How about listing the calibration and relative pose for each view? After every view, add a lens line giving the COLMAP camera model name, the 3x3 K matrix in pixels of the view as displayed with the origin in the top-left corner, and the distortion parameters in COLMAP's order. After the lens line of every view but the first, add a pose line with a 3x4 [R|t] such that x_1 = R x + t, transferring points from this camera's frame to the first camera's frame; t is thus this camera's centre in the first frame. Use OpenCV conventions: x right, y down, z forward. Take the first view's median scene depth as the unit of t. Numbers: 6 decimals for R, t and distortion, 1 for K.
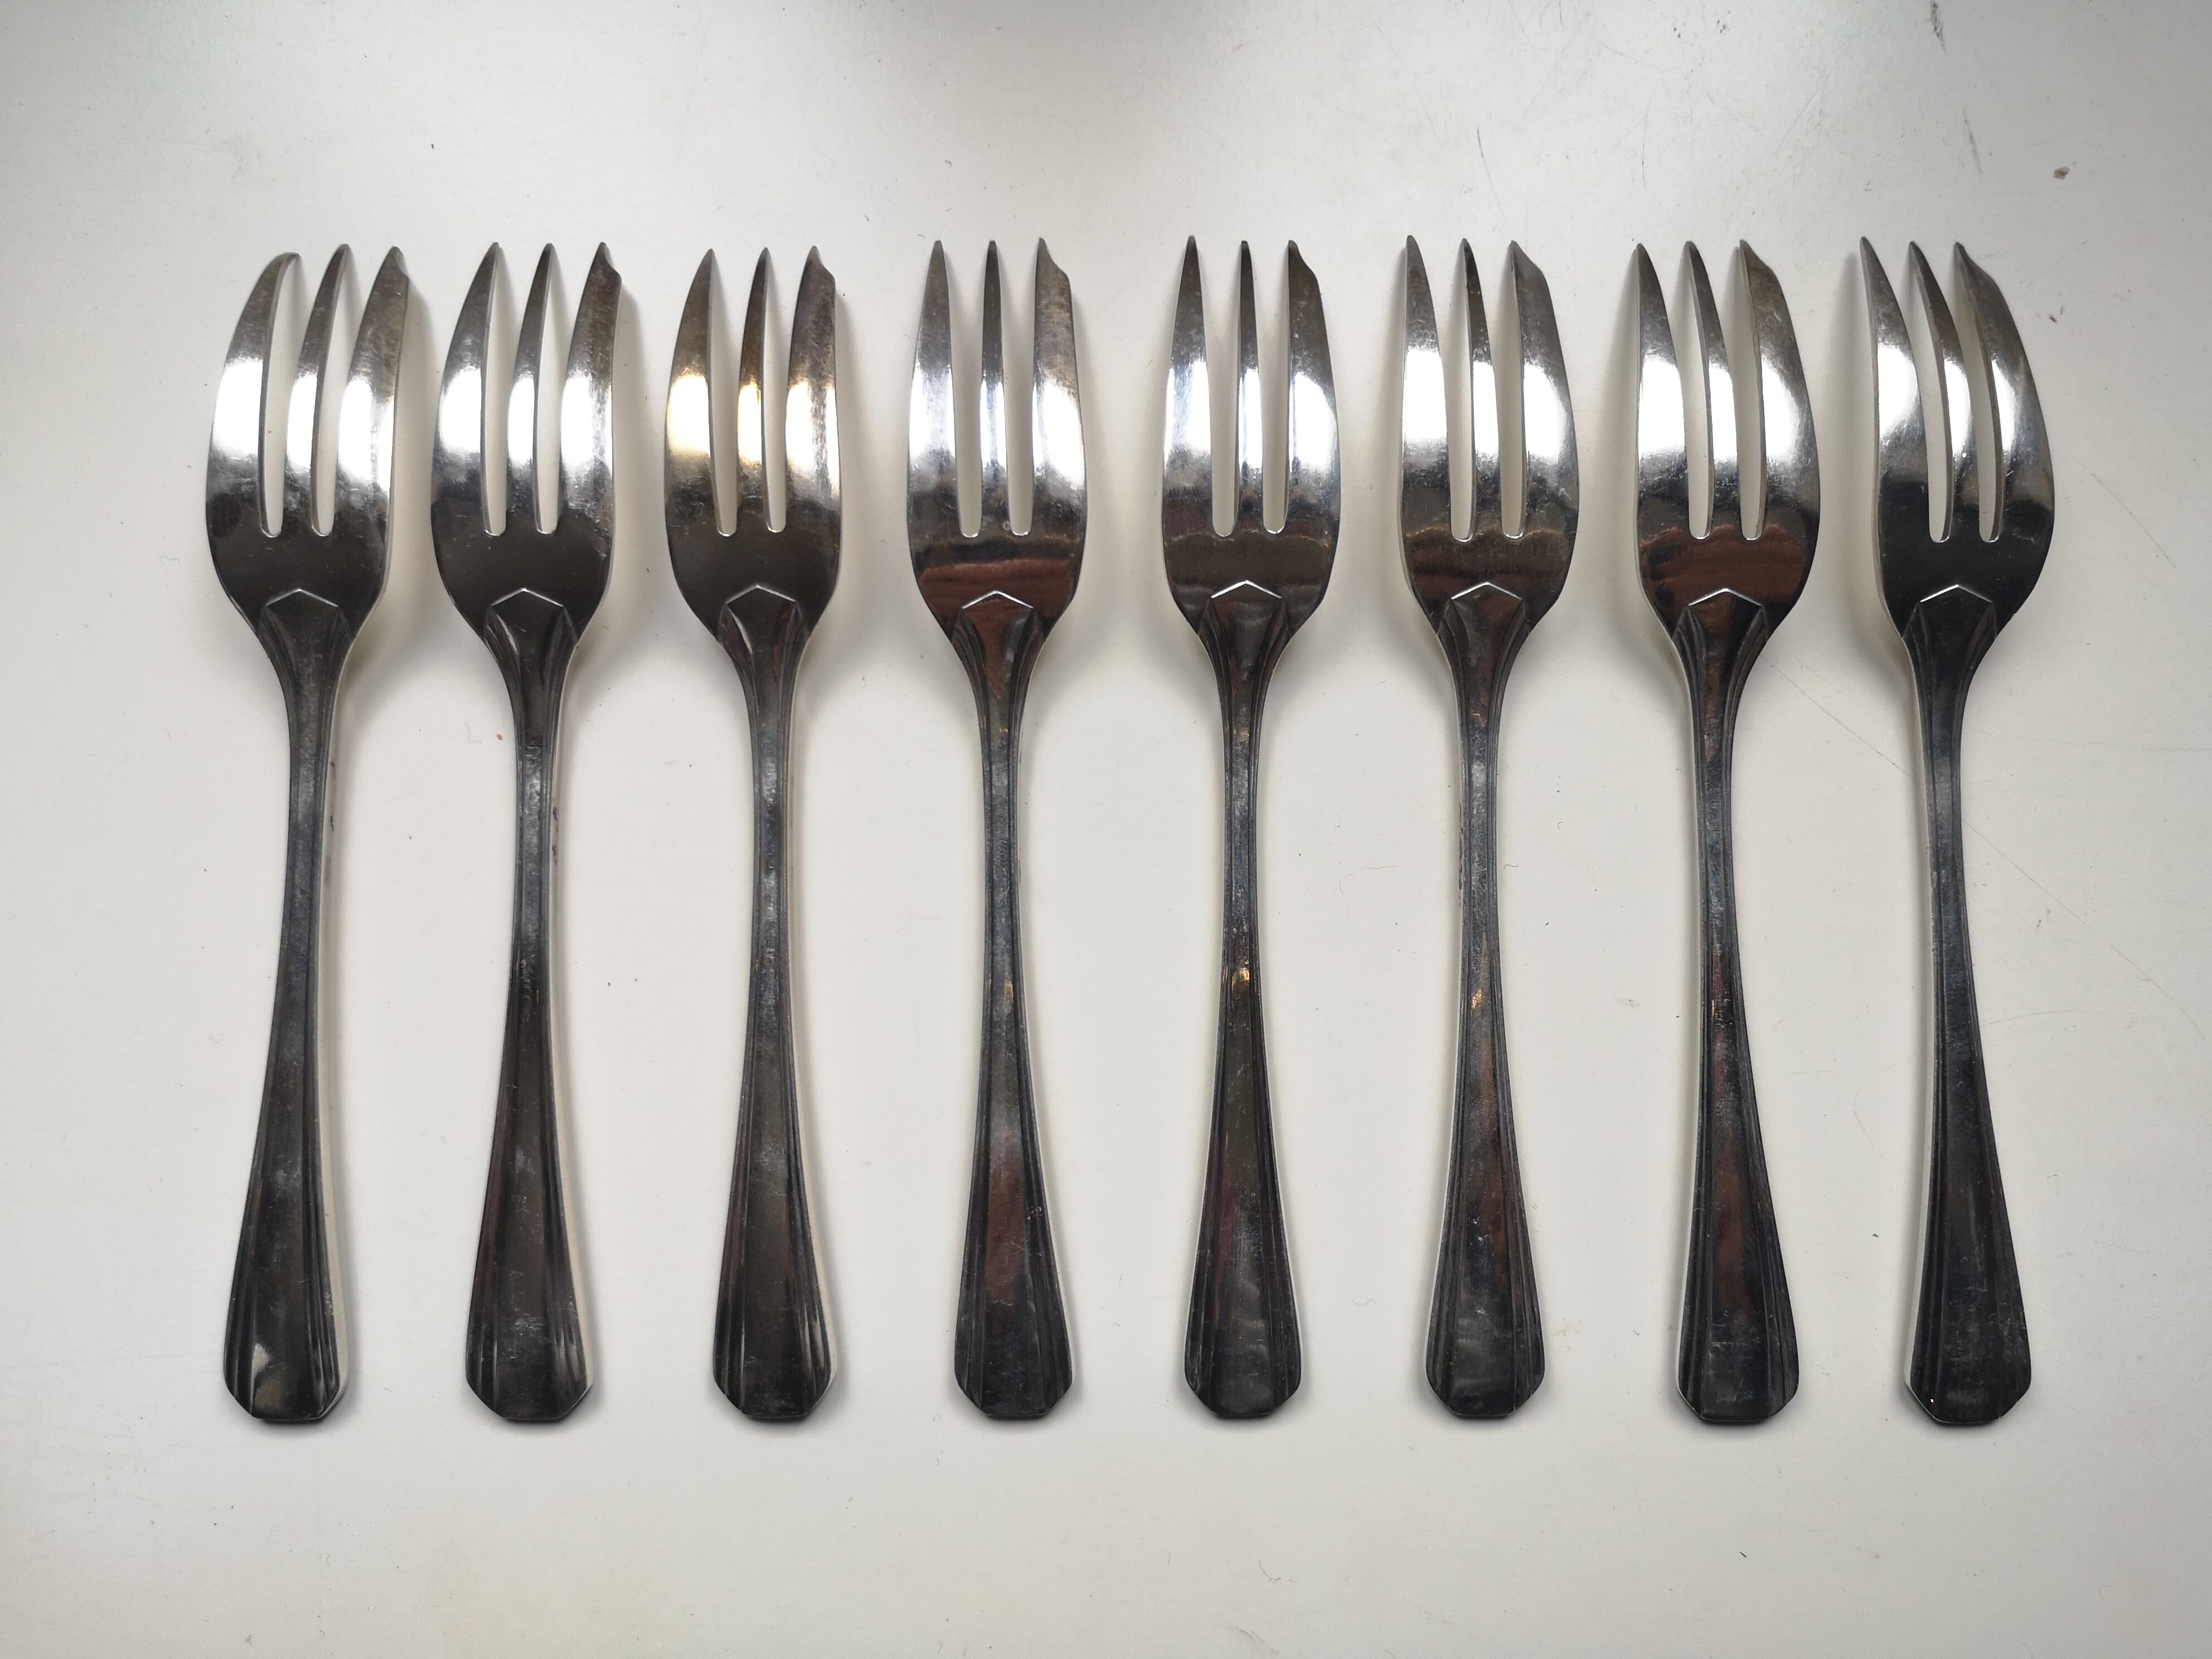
lens RADIAL K [[1755.2, 0, 1106.0], [0, 1755.2, 829.5], [0, 0, 1]] dist [-0.040999, -0.007190]
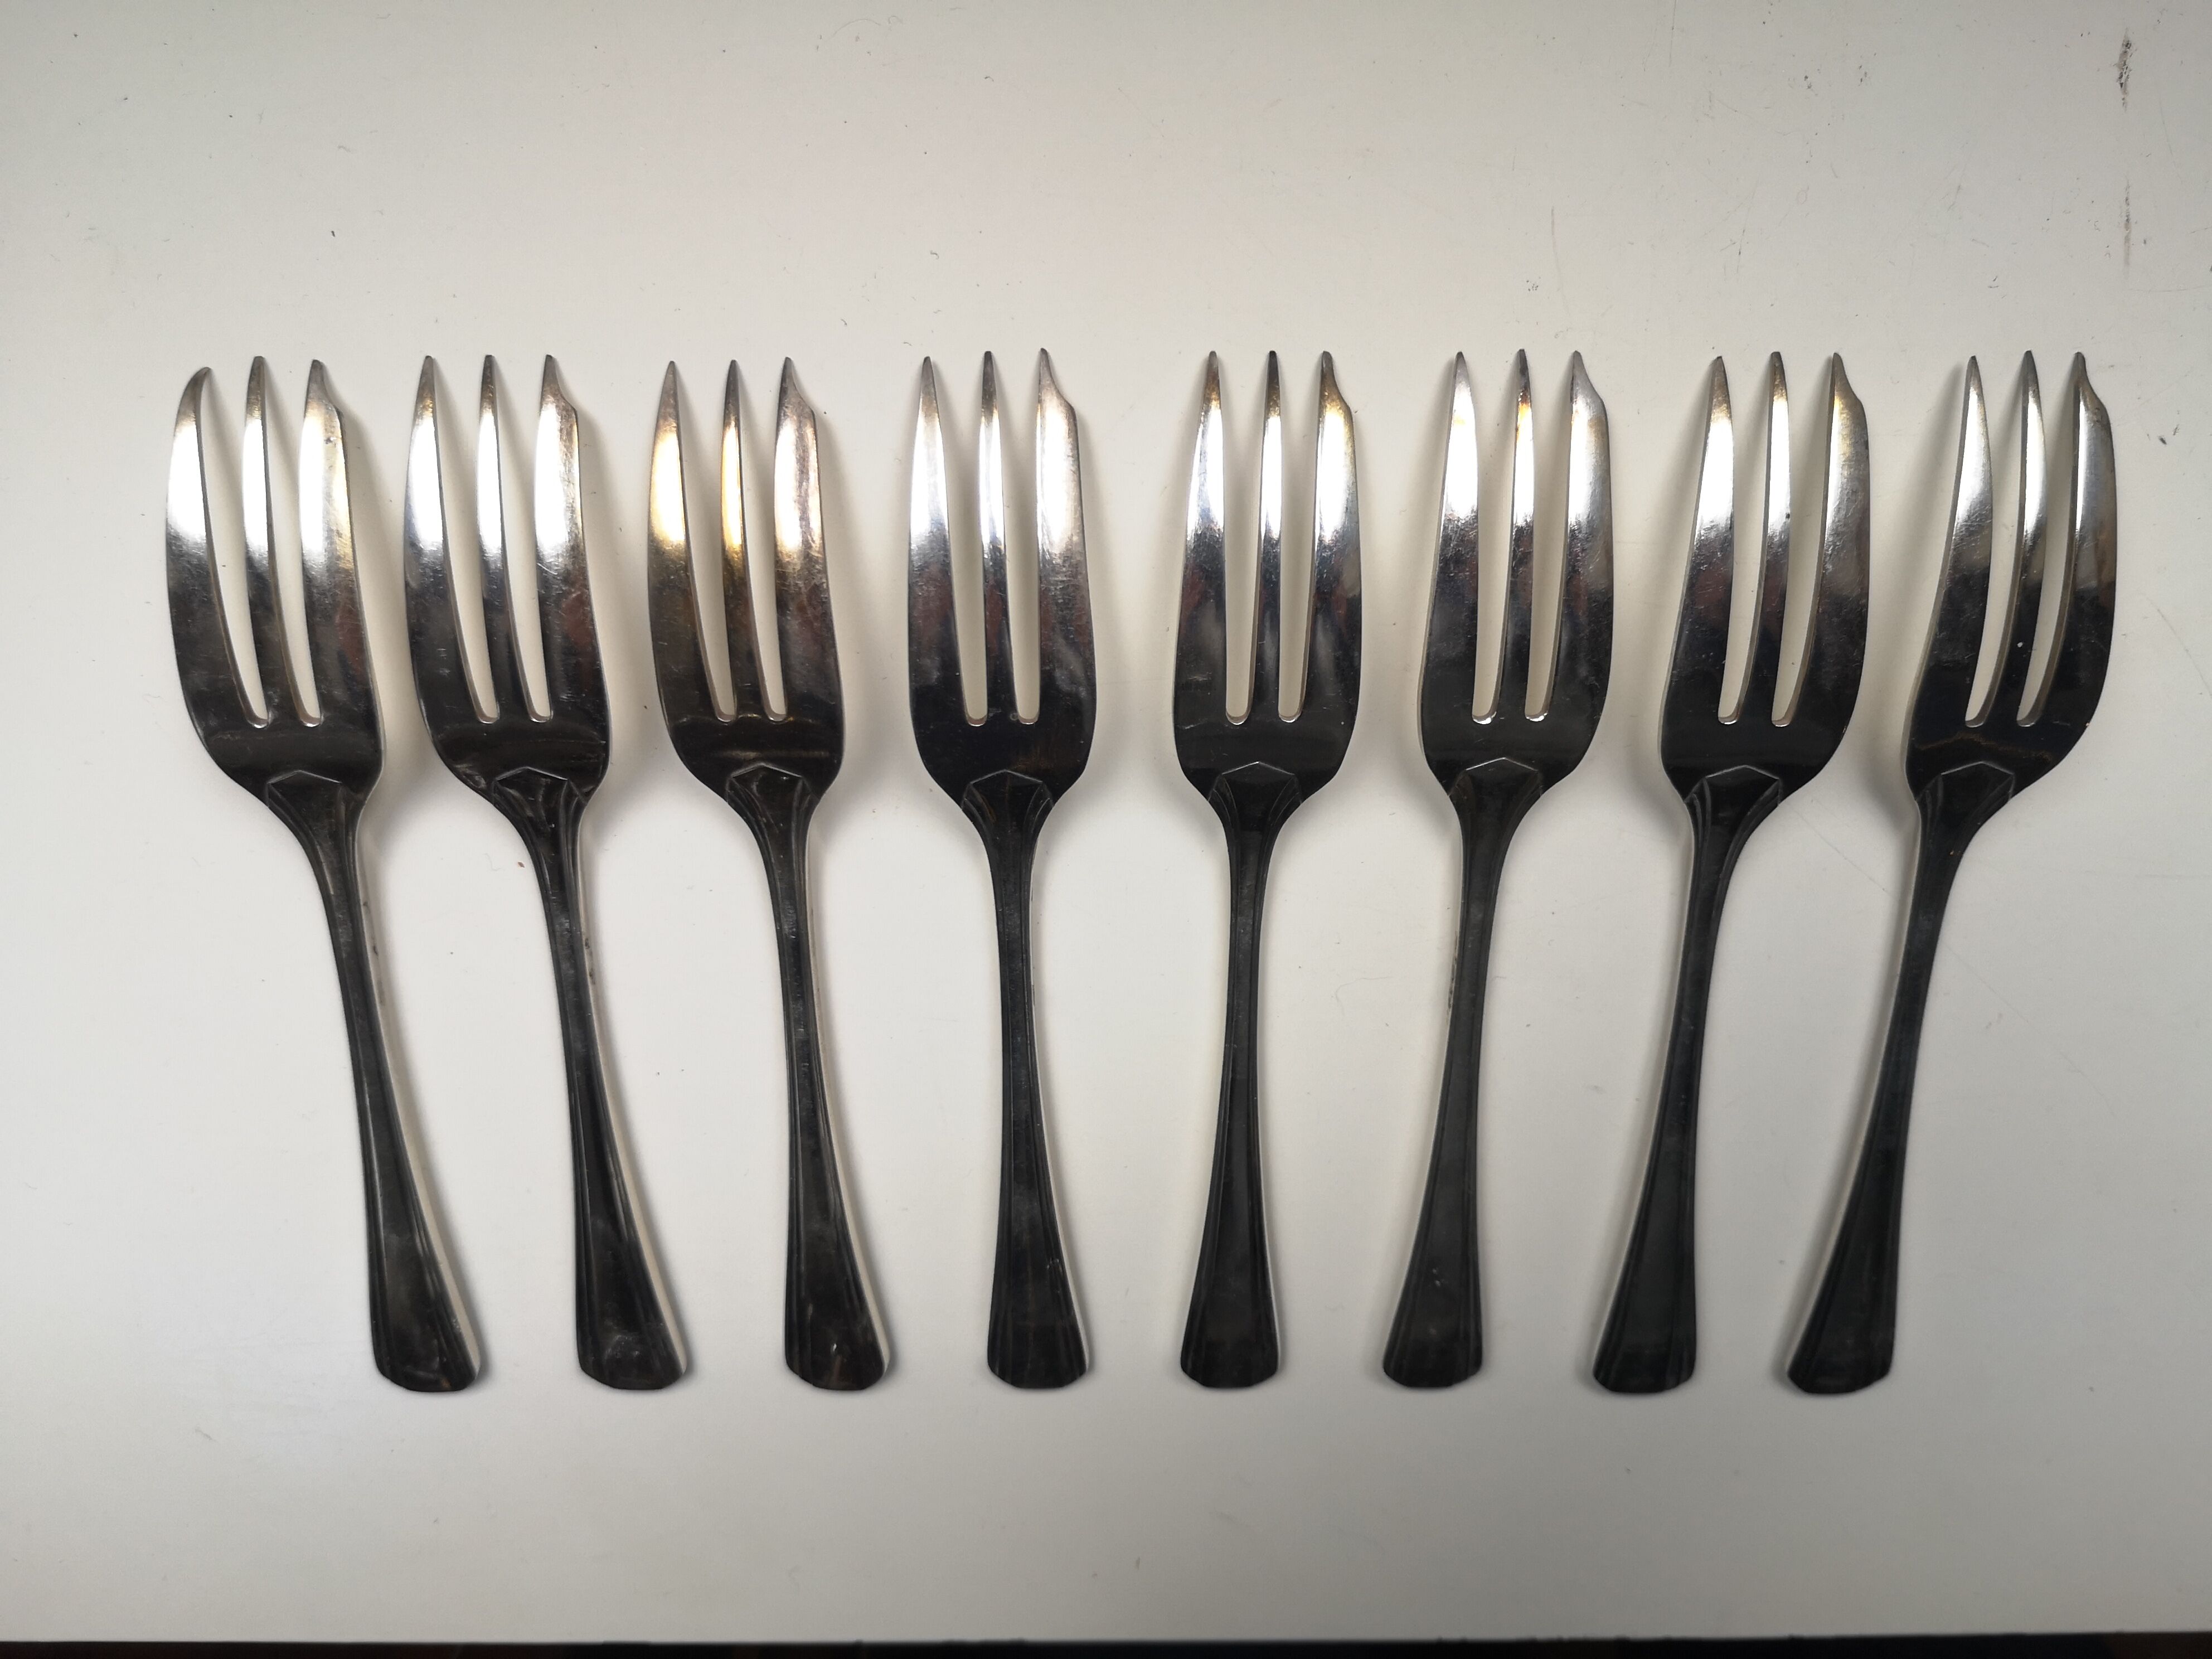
lens RADIAL K [[1739.7, 0, 1106.0], [0, 1739.7, 829.5], [0, 0, 1]] dist [-0.056826, 0.008635]
pose [[0.999985, 0.001442, -0.005368, 0.000088], [0.001197, 0.887273, 0.461243, -0.539161], [0.005428, -0.461242, 0.887258, 0.115675]]
